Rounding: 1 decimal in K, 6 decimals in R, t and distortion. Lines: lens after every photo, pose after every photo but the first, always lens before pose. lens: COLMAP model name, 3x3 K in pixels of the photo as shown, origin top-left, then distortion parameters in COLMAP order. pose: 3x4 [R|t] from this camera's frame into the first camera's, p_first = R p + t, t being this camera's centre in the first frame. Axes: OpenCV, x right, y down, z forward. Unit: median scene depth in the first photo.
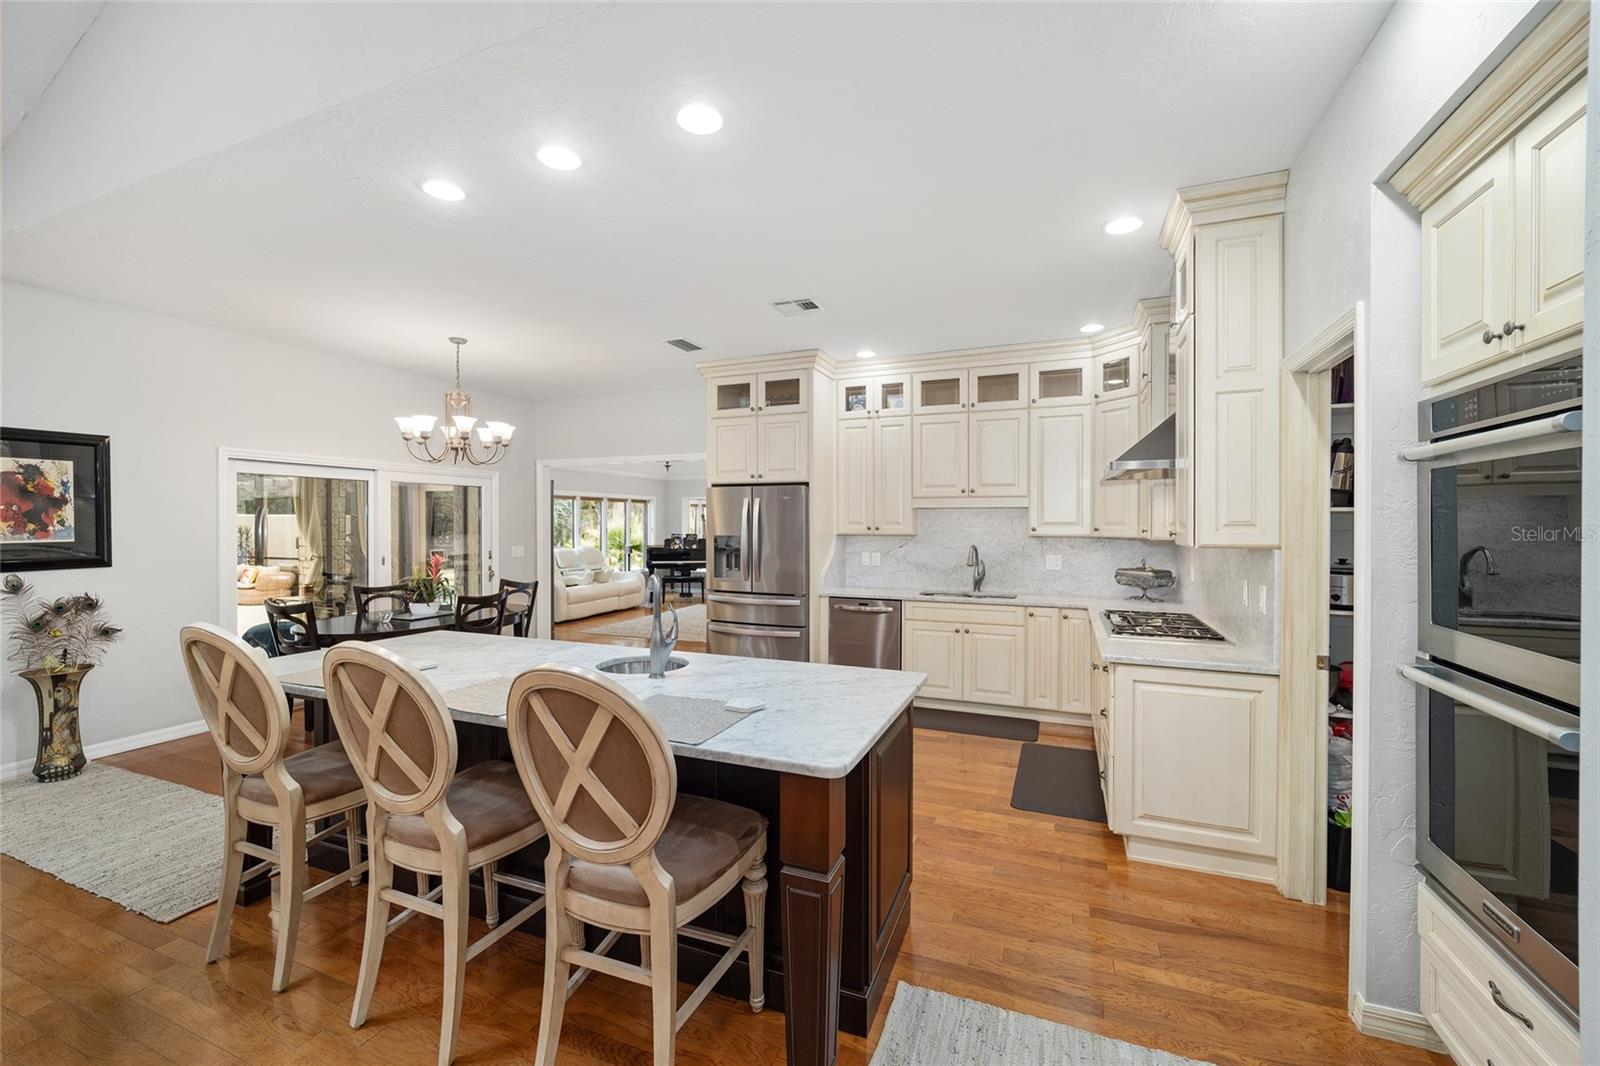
lens RADIAL K [[650.4, 0, 795.4], [0, 650.4, 528.3], [0, 0, 1]] dist [-0.003911, -0.000132]
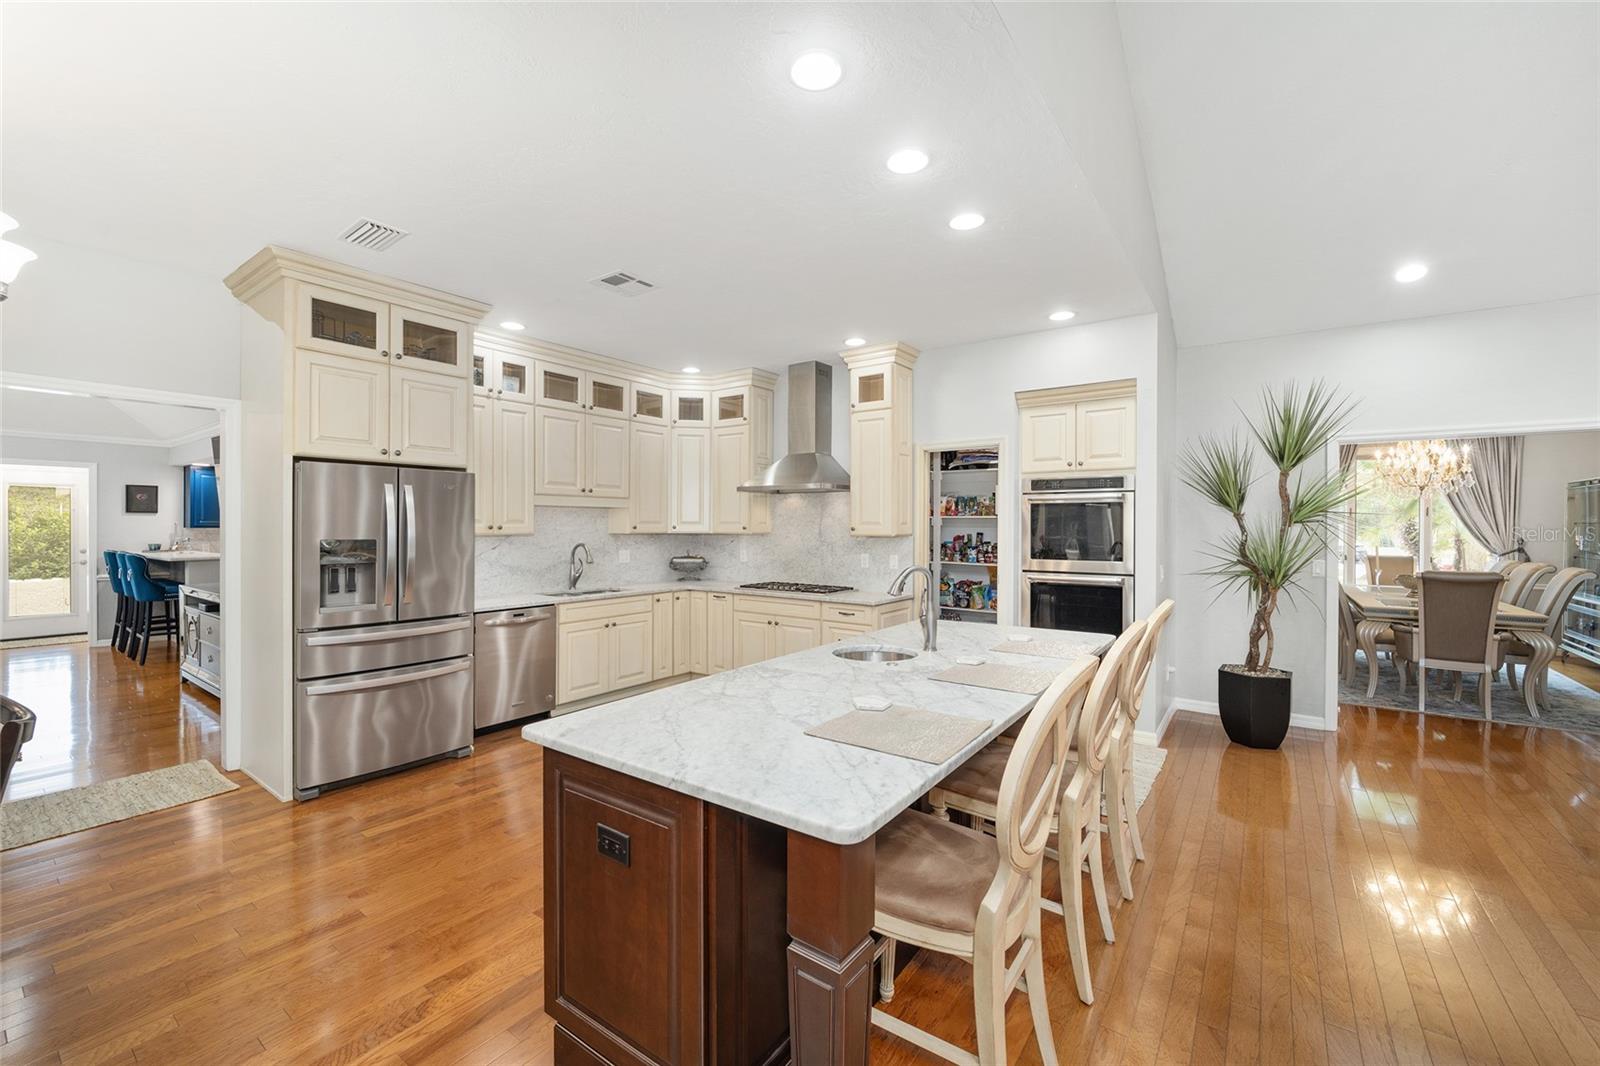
lens RADIAL K [[650.4, 0, 795.4], [0, 650.4, 528.3], [0, 0, 1]] dist [-0.003911, -0.000132]
pose [[0.234975, -0.005231, 0.971987, -0.715558], [0.004867, 0.999979, 0.004205, -0.000661], [-0.971989, 0.003742, 0.234996, 0.480729]]
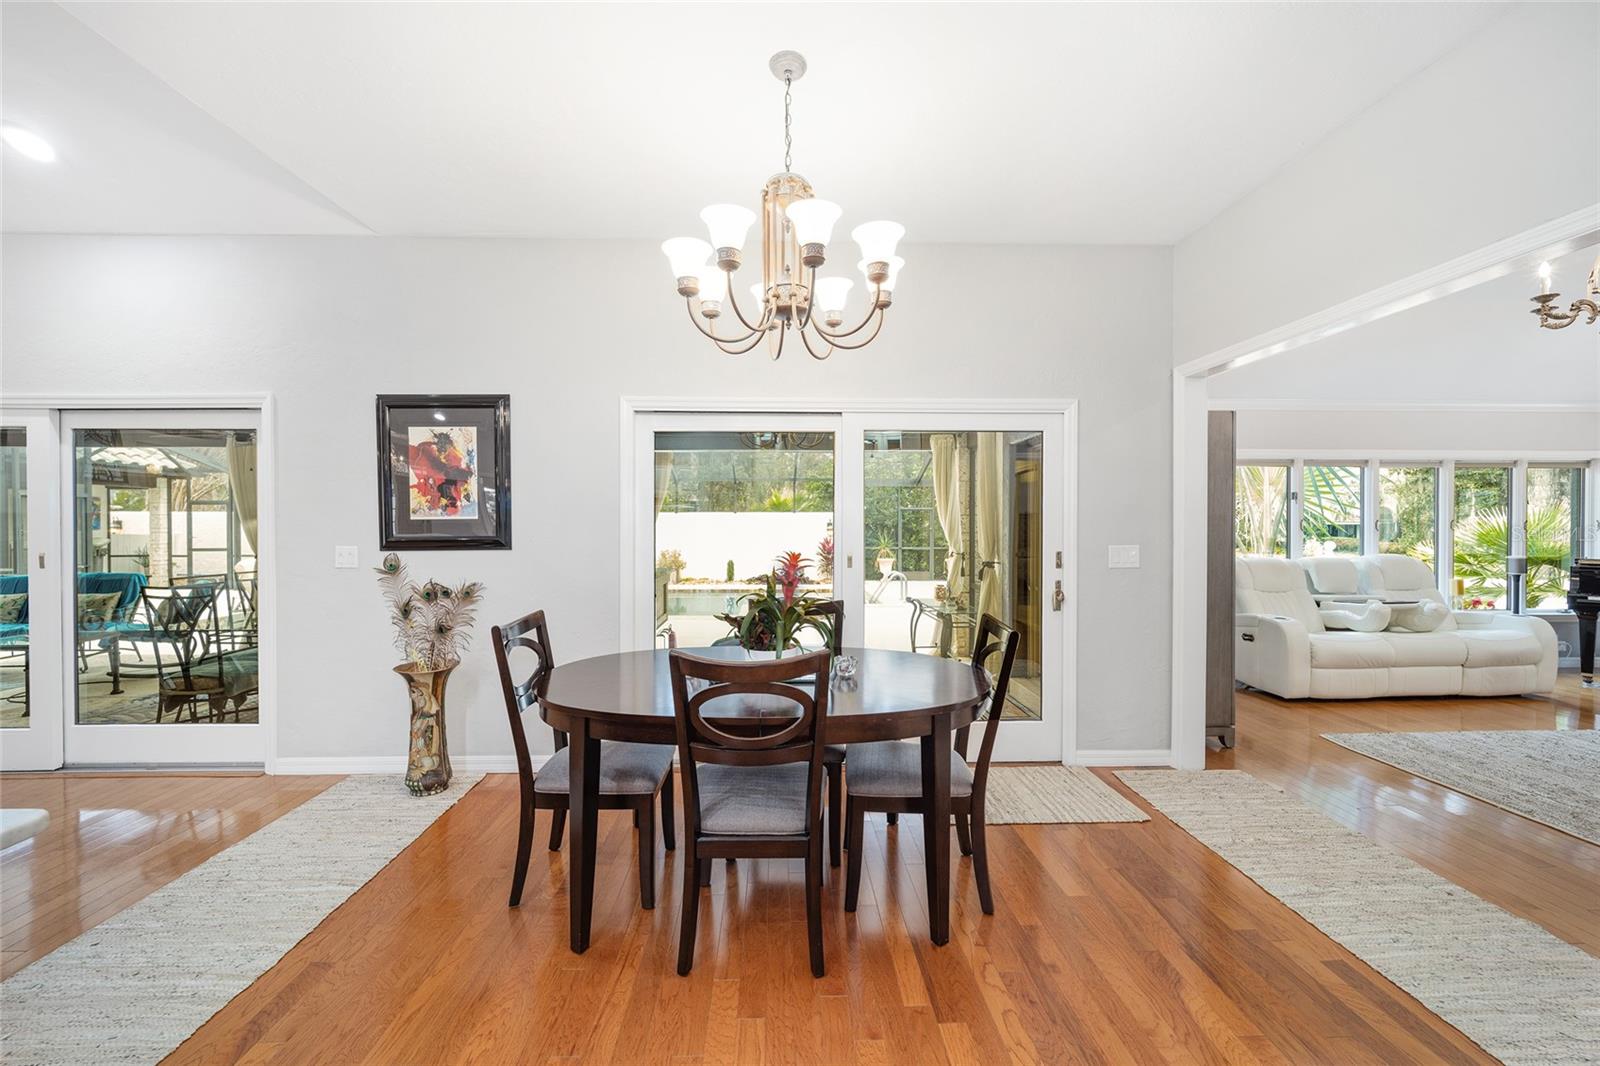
lens RADIAL K [[633.4, 0, 800.0], [0, 633.4, 533.0], [0, 0, 1]] dist [-0.001091, -0.000125]
pose [[0.409740, 0.006937, -0.912176, -0.129083], [-0.007521, 0.999963, 0.004226, 0.026819], [0.912172, 0.005129, 0.409776, 0.860181]]
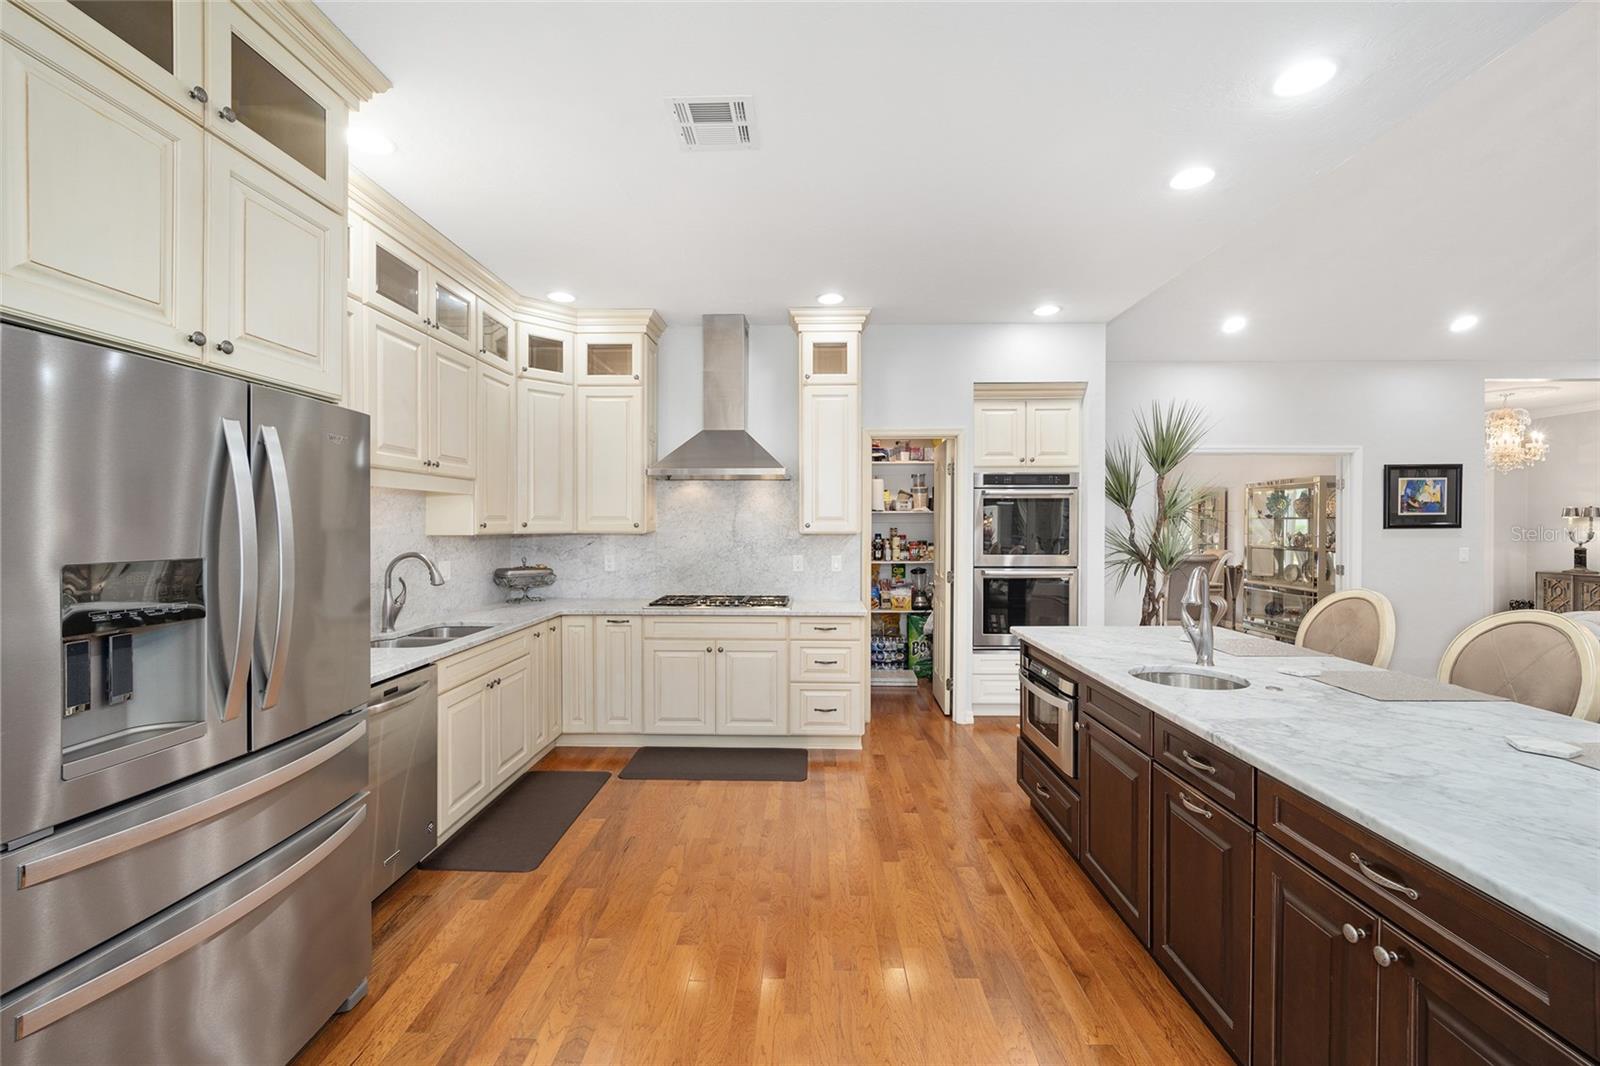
lens RADIAL K [[652.8, 0, 796.5], [0, 652.8, 527.0], [0, 0, 1]] dist [-0.000339, -0.000229]
pose [[-0.359588, -0.006997, 0.933085, -0.471054], [0.007650, 0.999916, 0.010446, -0.002034], [-0.933080, 0.010894, -0.359505, 0.986637]]
